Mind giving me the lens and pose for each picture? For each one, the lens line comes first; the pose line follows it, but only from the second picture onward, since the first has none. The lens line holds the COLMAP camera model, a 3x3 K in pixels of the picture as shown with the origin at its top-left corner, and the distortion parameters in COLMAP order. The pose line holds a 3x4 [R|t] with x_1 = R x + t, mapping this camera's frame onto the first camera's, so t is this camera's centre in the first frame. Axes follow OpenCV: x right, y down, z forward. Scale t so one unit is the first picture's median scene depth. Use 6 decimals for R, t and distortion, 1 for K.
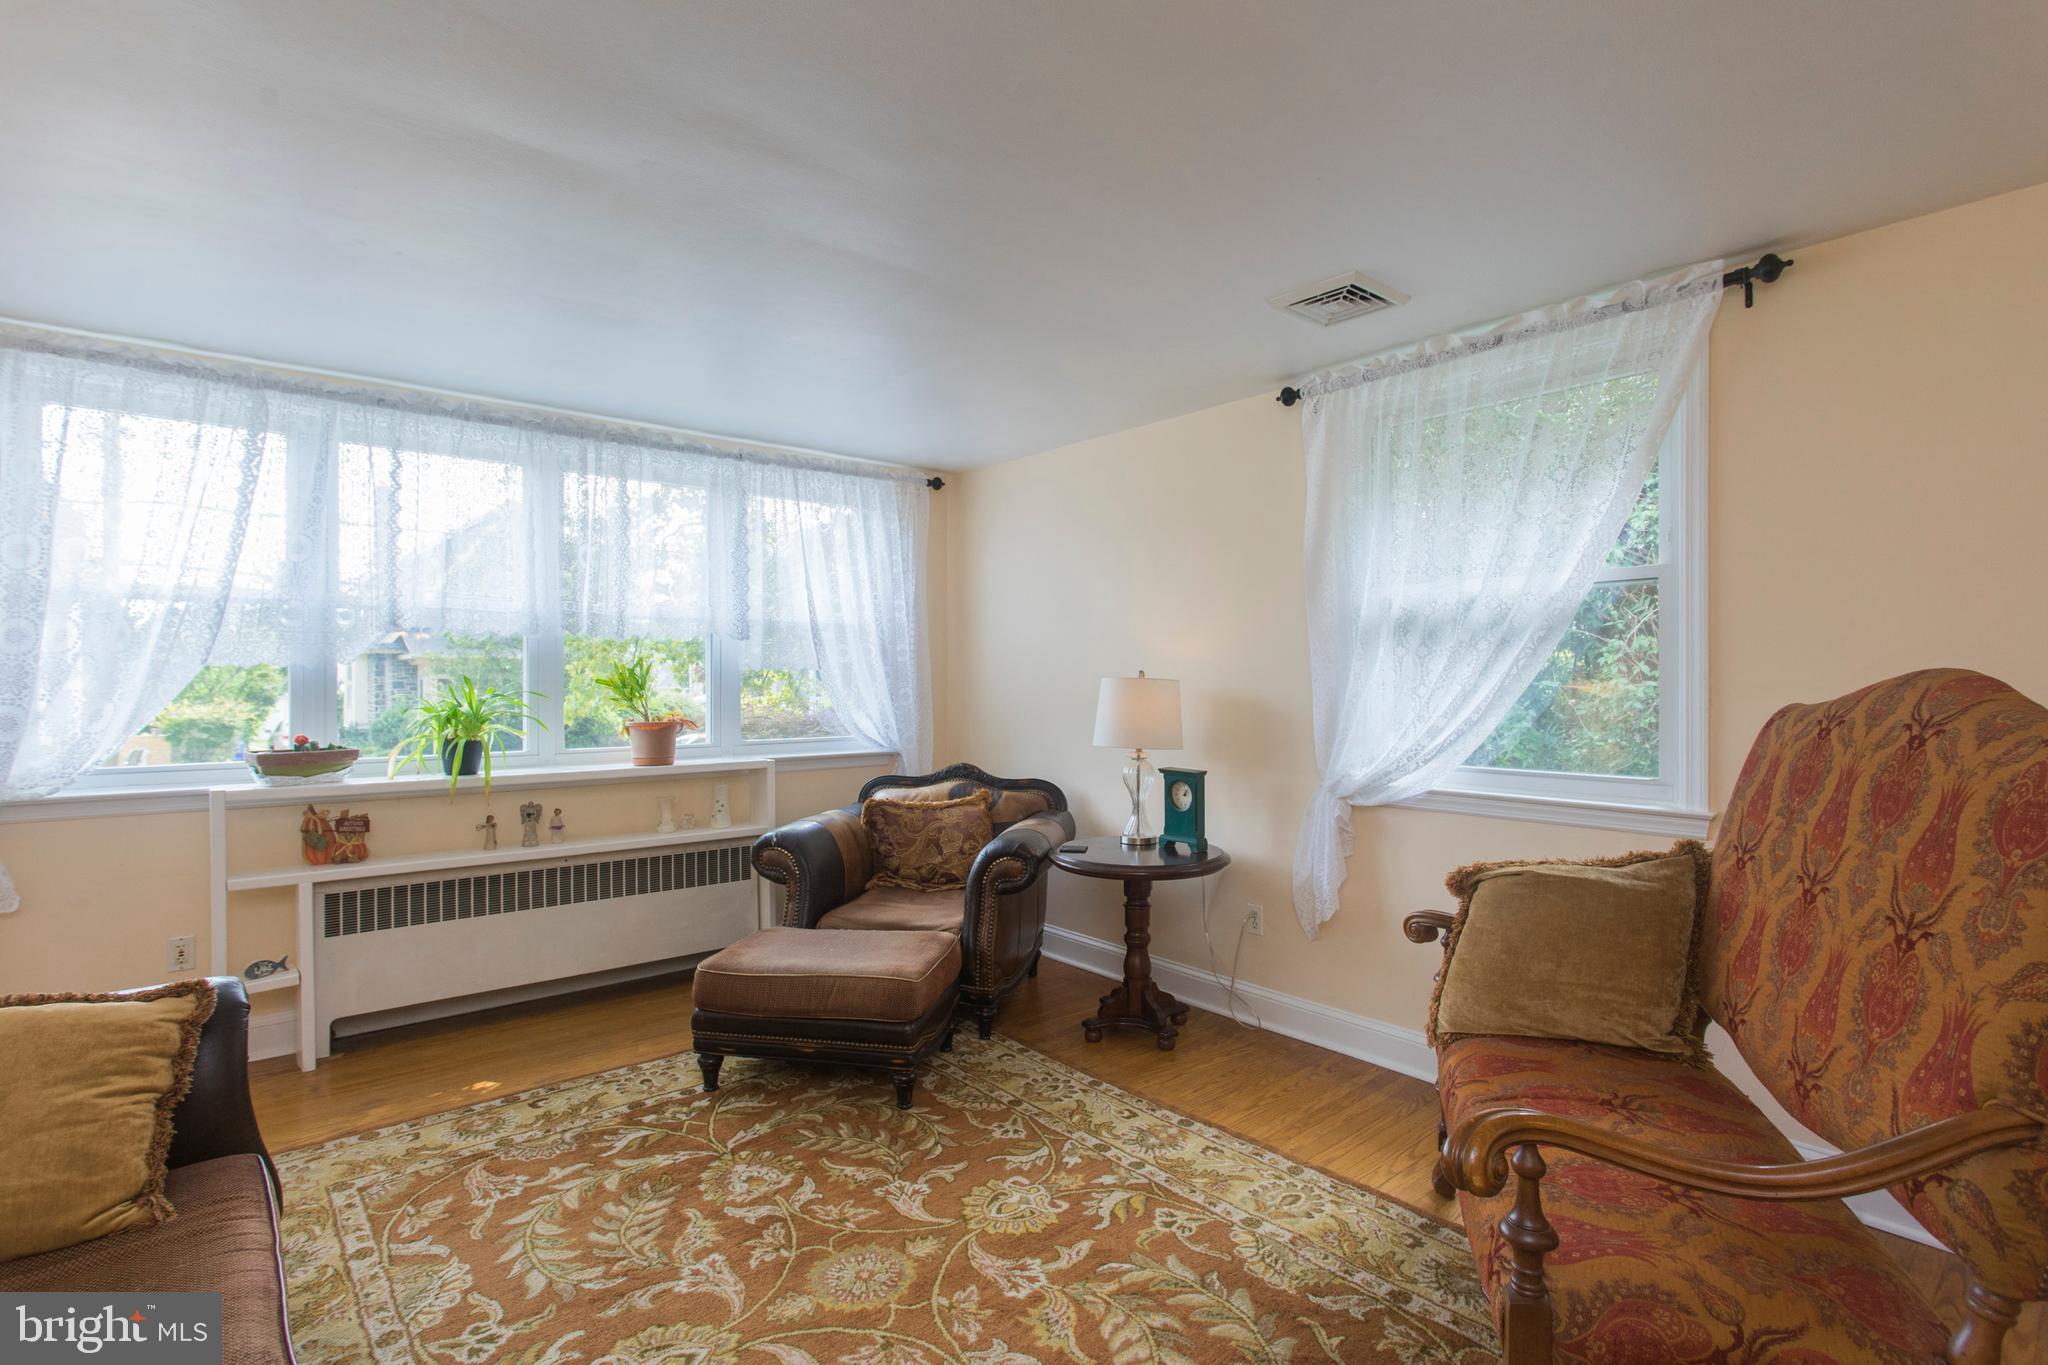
lens RADIAL K [[976.1, 0, 1027.5], [0, 976.1, 678.5], [0, 0, 1]] dist [-0.008271, 0.002565]
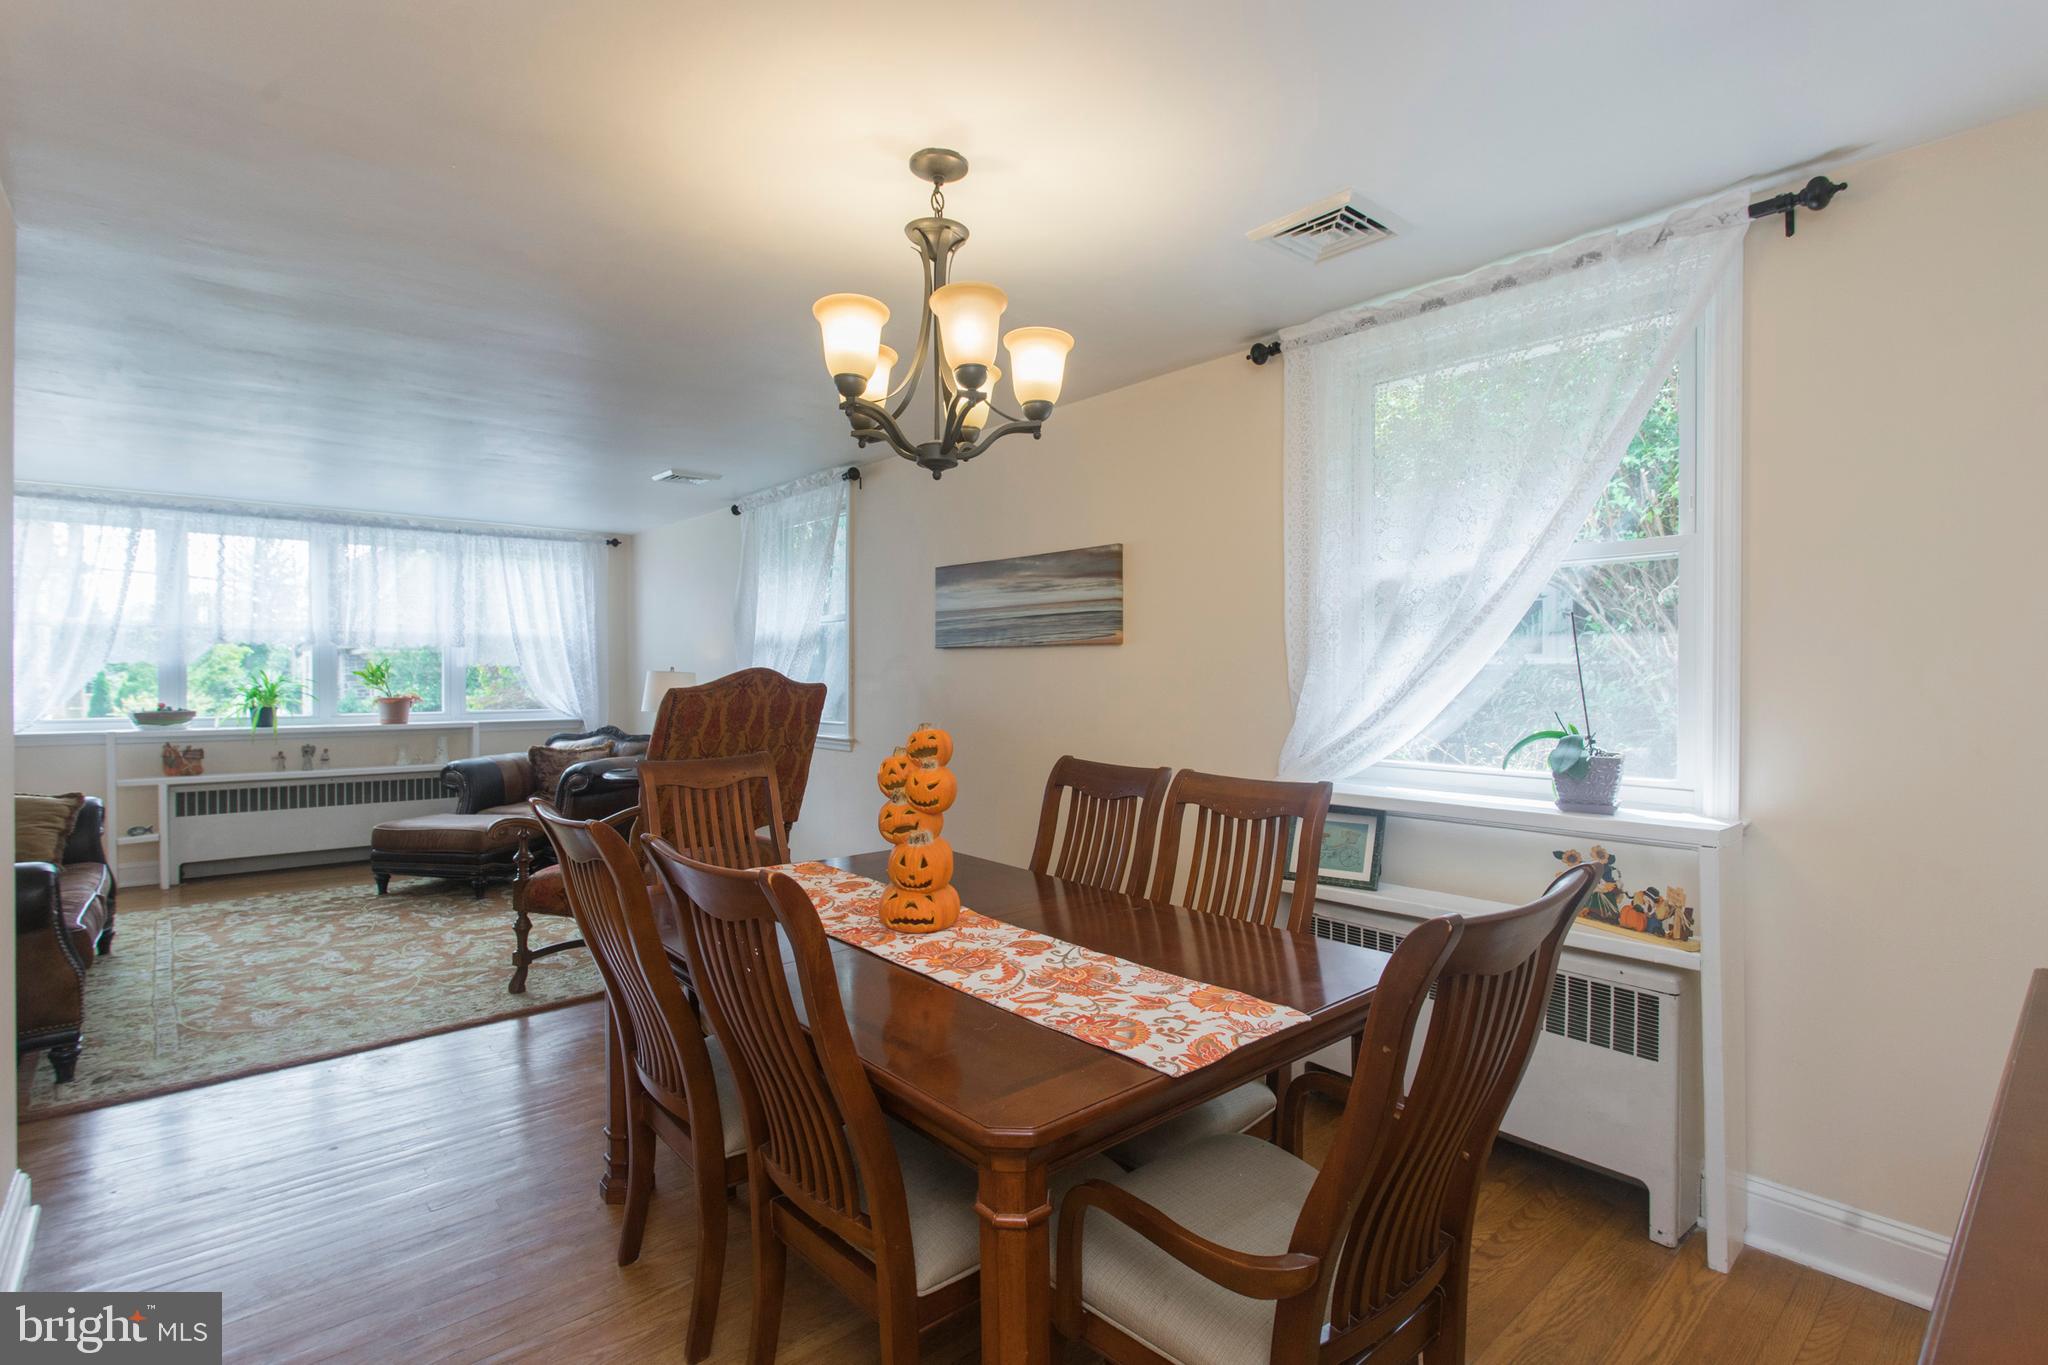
lens RADIAL K [[976.1, 0, 1033.4], [0, 976.1, 679.8], [0, 0, 1]] dist [-0.008271, 0.002565]
pose [[0.999812, 0.001819, 0.019298, 0.794146], [-0.001939, 0.999979, 0.006207, 0.003105], [-0.019287, -0.006243, 0.999795, -0.786329]]
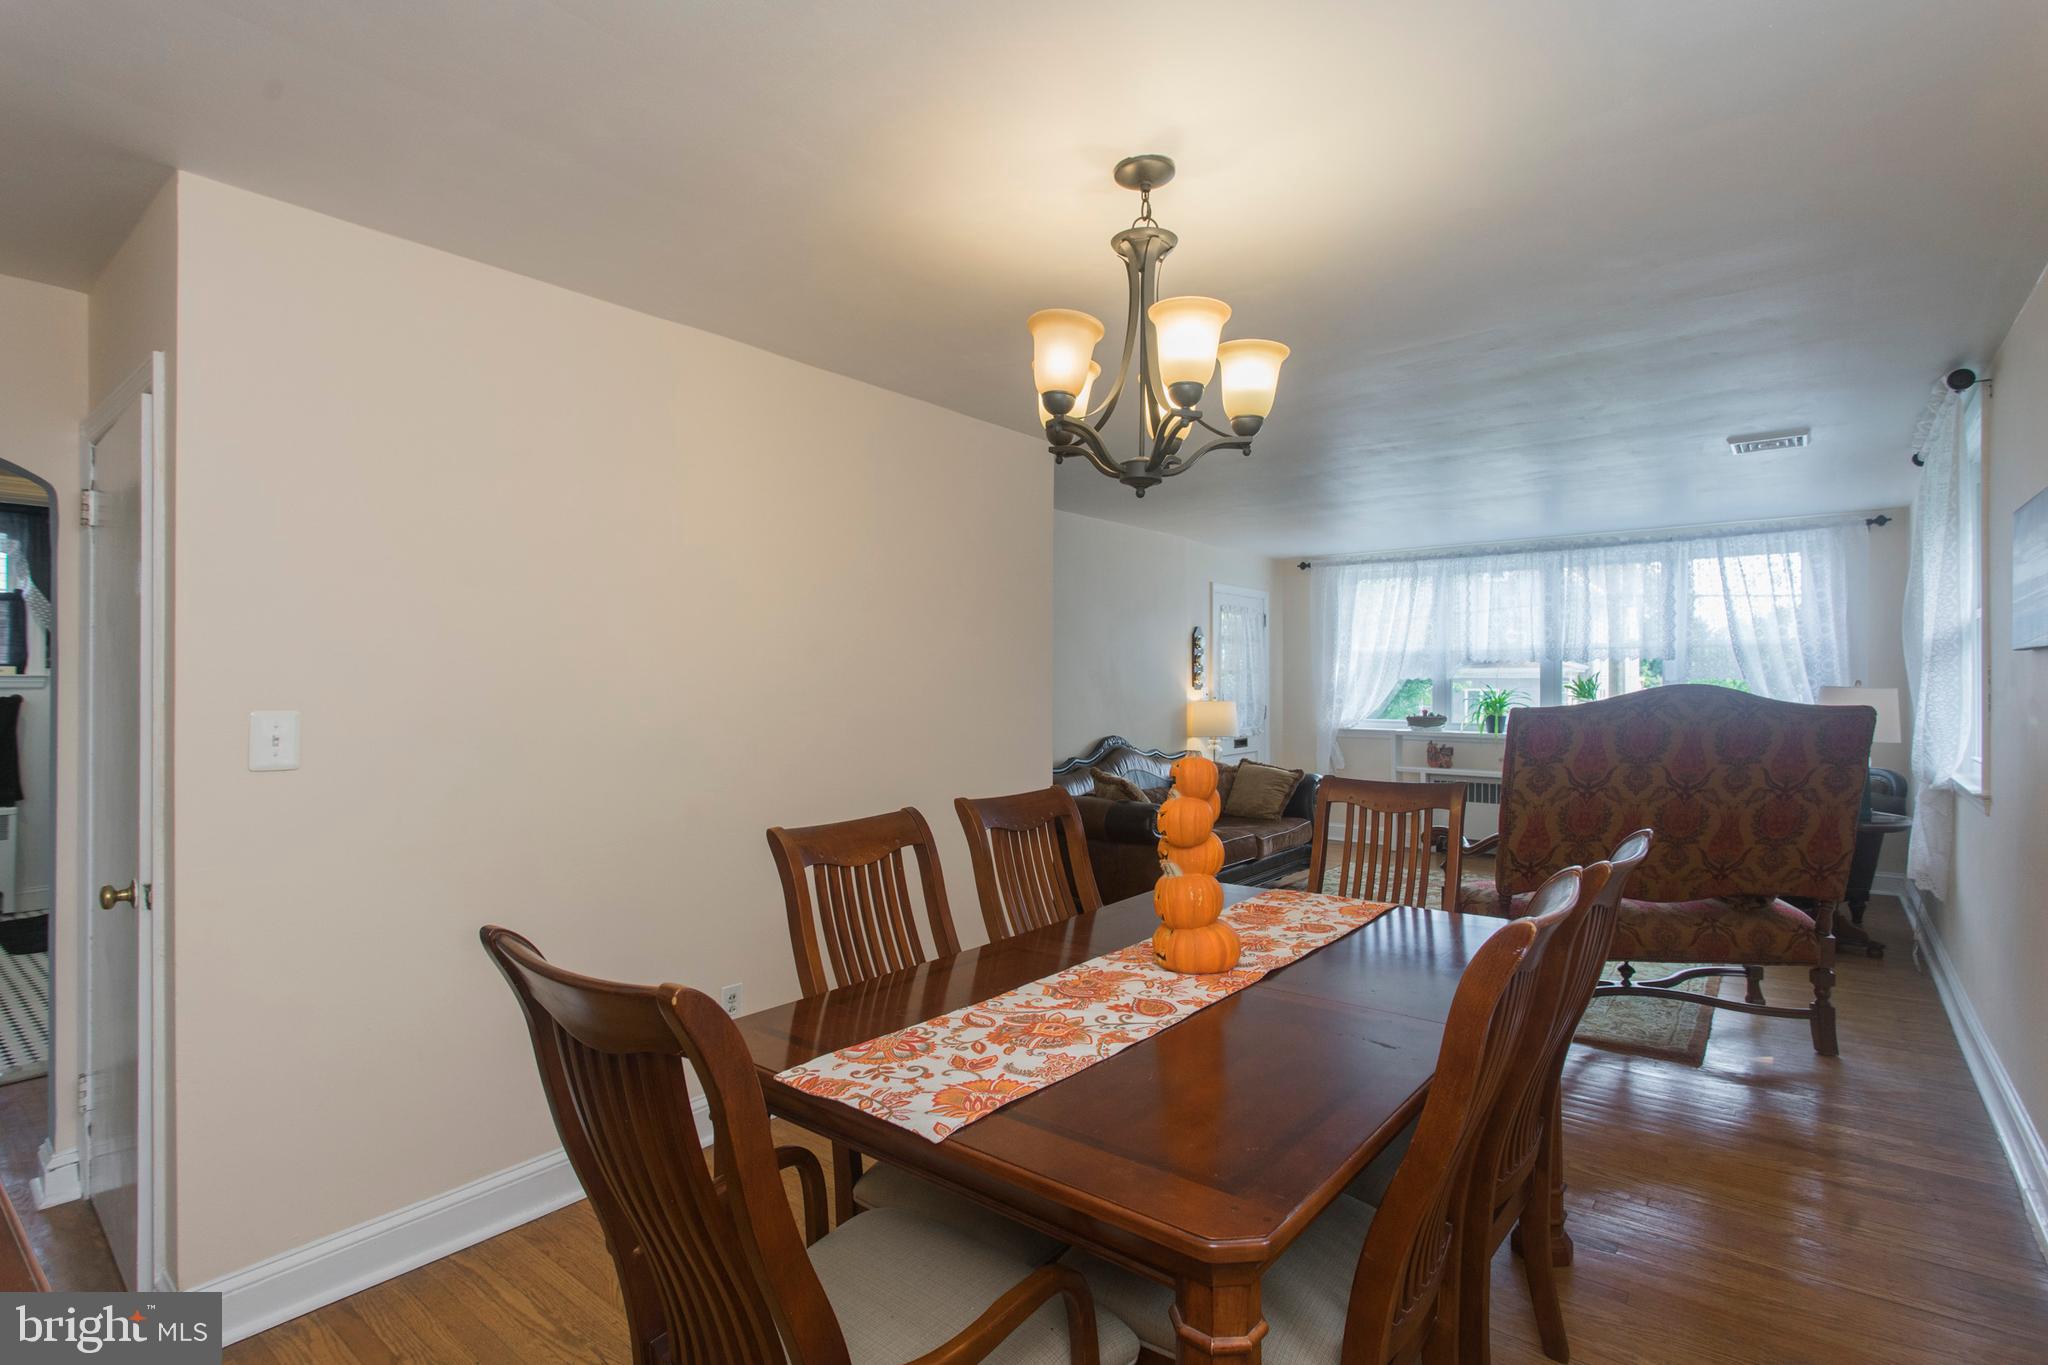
lens RADIAL K [[976.1, 0, 1031.0], [0, 976.1, 686.6], [0, 0, 1]] dist [-0.008271, 0.002565]
pose [[0.187662, 0.004110, -0.982225, 1.436935], [0.001358, 0.999989, 0.004443, -0.009227], [0.982233, -0.002168, 0.187655, -0.246997]]
